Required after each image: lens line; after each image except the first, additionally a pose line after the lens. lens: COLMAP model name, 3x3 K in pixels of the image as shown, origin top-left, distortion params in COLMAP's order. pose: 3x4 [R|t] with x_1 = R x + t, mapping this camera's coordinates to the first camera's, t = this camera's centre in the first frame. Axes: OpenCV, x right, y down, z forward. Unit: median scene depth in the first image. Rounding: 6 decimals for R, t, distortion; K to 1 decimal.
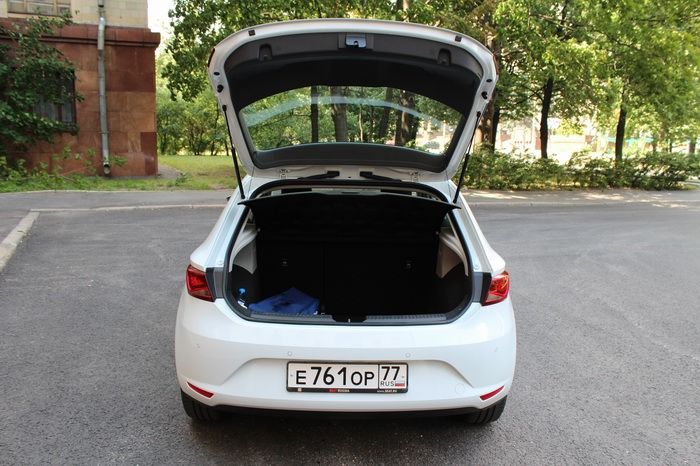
lens RADIAL K [[675.5, 0, 350.2], [0, 675.5, 236.0], [0, 0, 1]] dist [-0.065183, 0.000000]
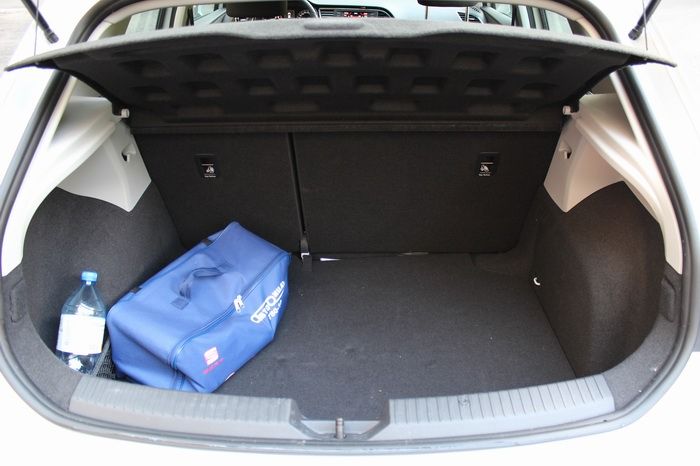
lens RADIAL K [[675.5, 0, 347.6], [0, 675.5, 235.3], [0, 0, 1]] dist [-0.065183, 0.000000]
pose [[0.999328, -0.006957, -0.035974, 0.011090], [0.018830, 0.939750, 0.341342, -0.073640], [0.031432, -0.341790, 0.939250, 0.595321]]
